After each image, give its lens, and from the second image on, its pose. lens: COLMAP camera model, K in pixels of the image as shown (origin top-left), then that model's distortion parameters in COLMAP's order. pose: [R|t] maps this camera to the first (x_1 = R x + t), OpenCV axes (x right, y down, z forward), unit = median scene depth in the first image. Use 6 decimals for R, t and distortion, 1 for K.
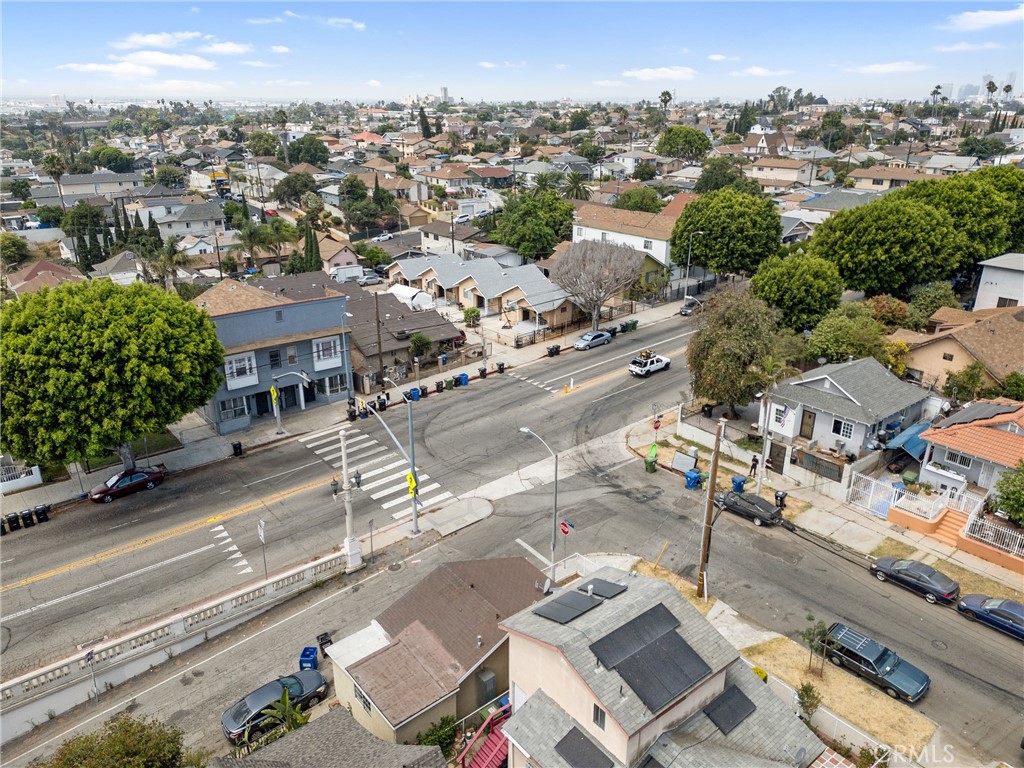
lens RADIAL K [[723.8, 0, 512.0], [0, 723.8, 384.0], [0, 0, 1]] dist [0.099353, -0.111203]
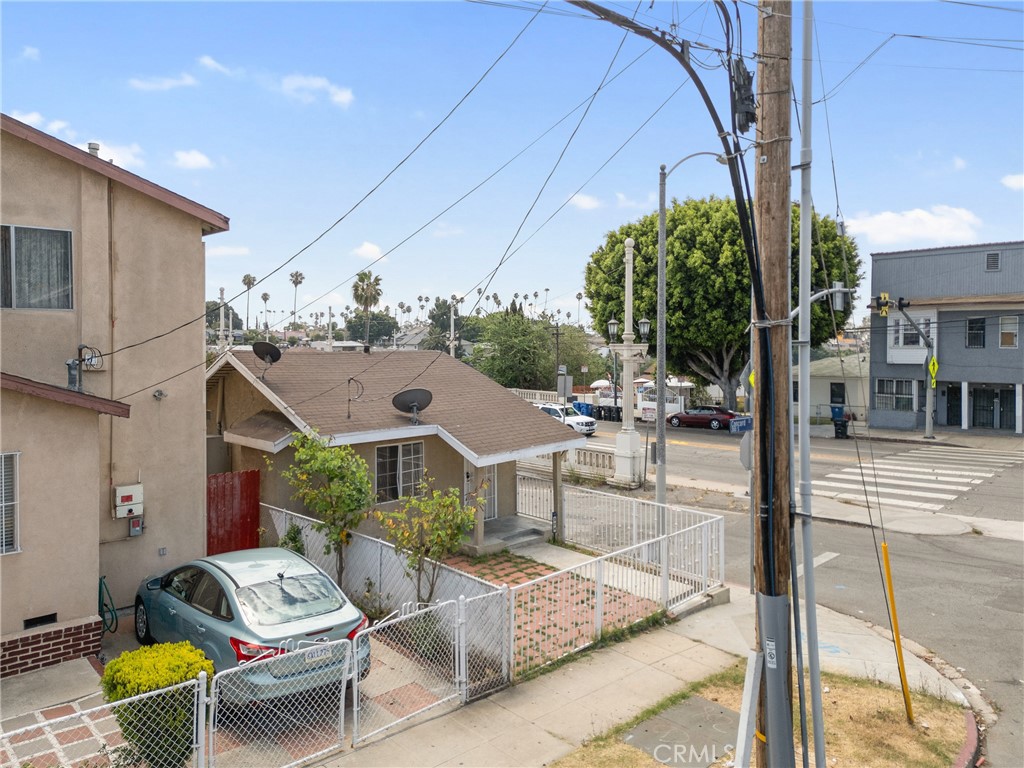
lens RADIAL K [[726.4, 0, 513.2], [0, 726.4, 353.1], [0, 0, 1]] dist [0.072572, -0.064223]
pose [[0.094228, 0.013268, -0.995462, 0.272466], [-0.363796, 0.931218, -0.022024, 0.142326], [0.926700, 0.364221, 0.092574, 0.593502]]
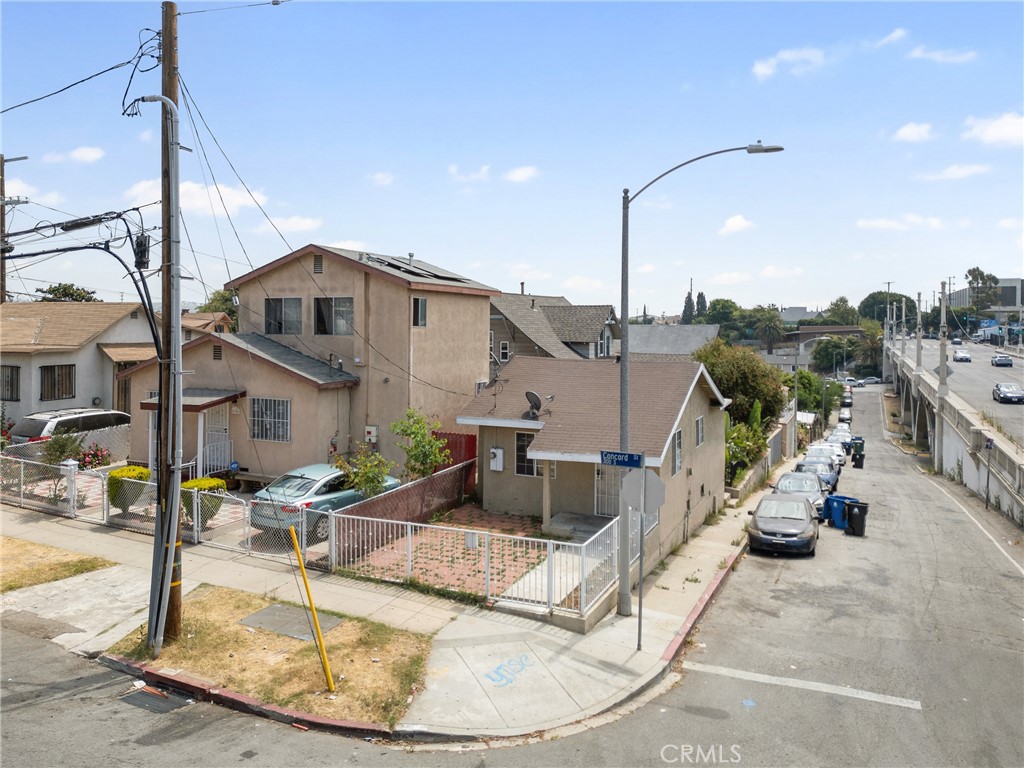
lens RADIAL K [[733.4, 0, 512.5], [0, 733.4, 335.1], [0, 0, 1]] dist [0.070469, -0.055495]
pose [[-0.892837, 0.000266, -0.450380, 0.178645], [-0.170891, 0.925017, 0.339322, 0.031999], [0.416700, 0.379926, -0.825844, 0.837123]]
